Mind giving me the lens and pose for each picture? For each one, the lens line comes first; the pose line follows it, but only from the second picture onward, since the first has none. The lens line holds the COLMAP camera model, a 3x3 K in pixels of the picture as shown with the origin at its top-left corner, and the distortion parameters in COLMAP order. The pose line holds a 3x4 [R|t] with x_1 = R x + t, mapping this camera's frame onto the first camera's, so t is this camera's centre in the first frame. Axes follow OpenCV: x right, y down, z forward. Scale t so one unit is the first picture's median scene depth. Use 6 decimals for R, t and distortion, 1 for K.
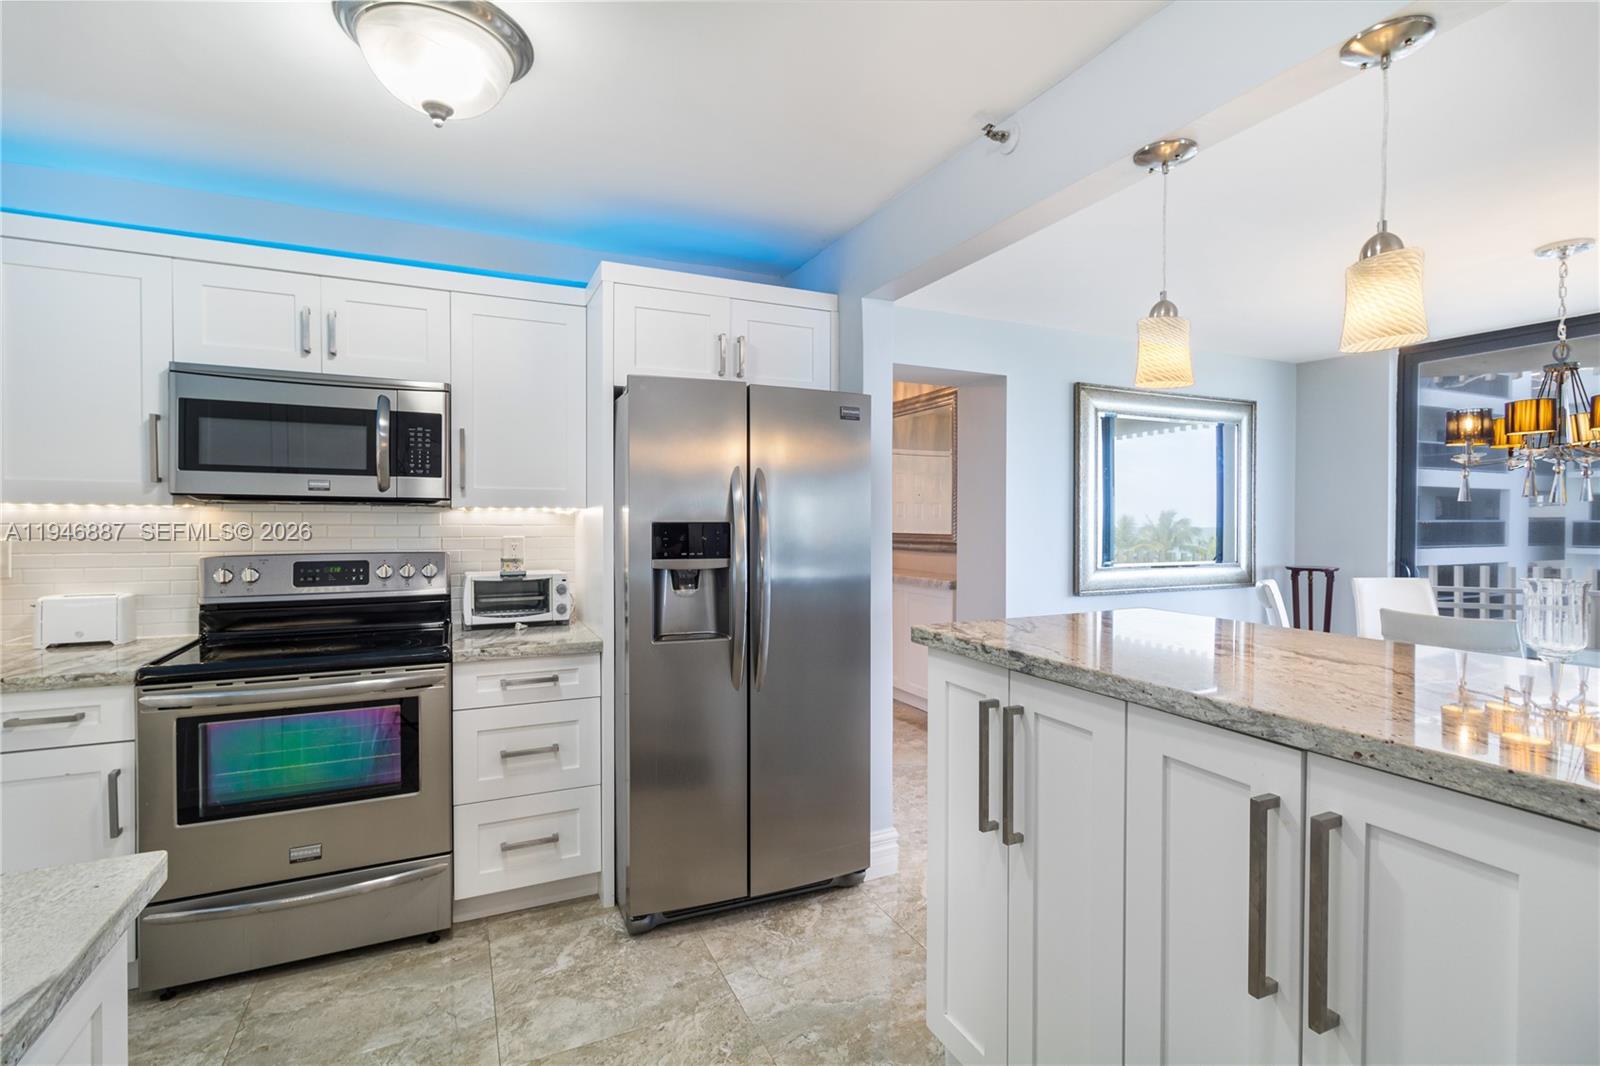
lens RADIAL K [[743.2, 0, 798.9], [0, 743.2, 536.1], [0, 0, 1]] dist [0.006089, 0.000630]
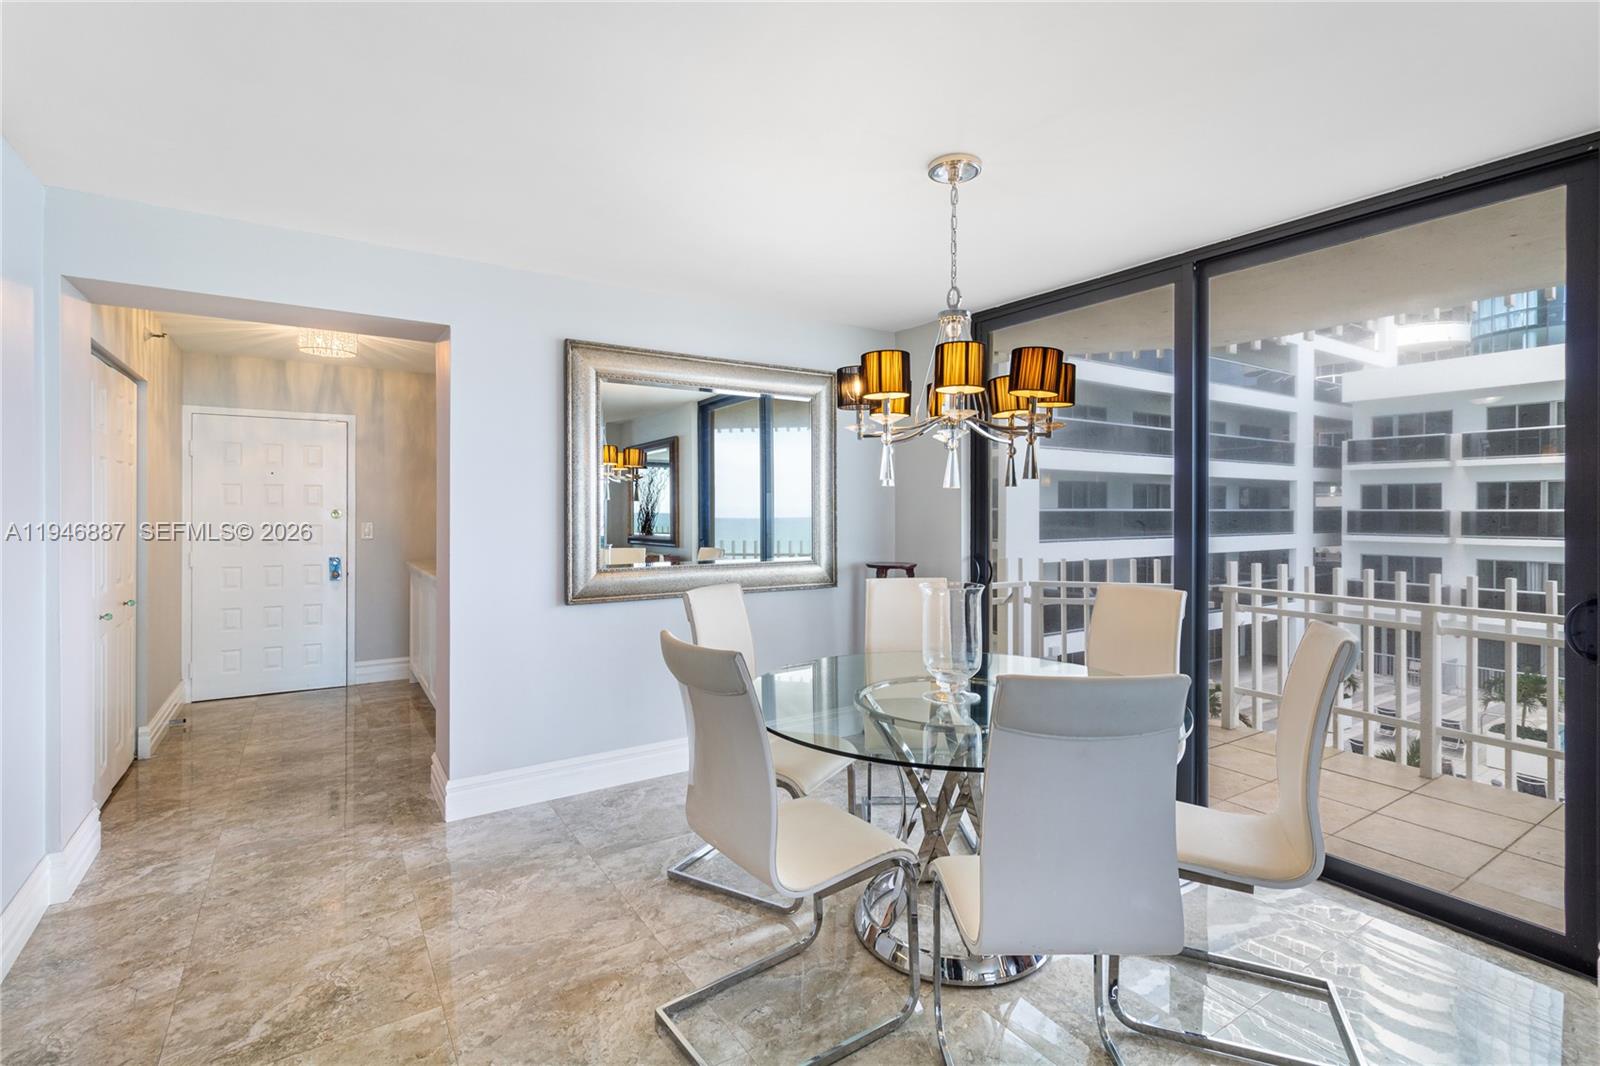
lens RADIAL K [[743.2, 0, 805.1], [0, 743.2, 516.7], [0, 0, 1]] dist [0.006089, 0.000630]
pose [[0.991197, -0.004416, 0.132325, 0.190420], [0.006290, 0.999886, -0.013750, -0.000704], [-0.132249, 0.014461, 0.991111, 0.061877]]
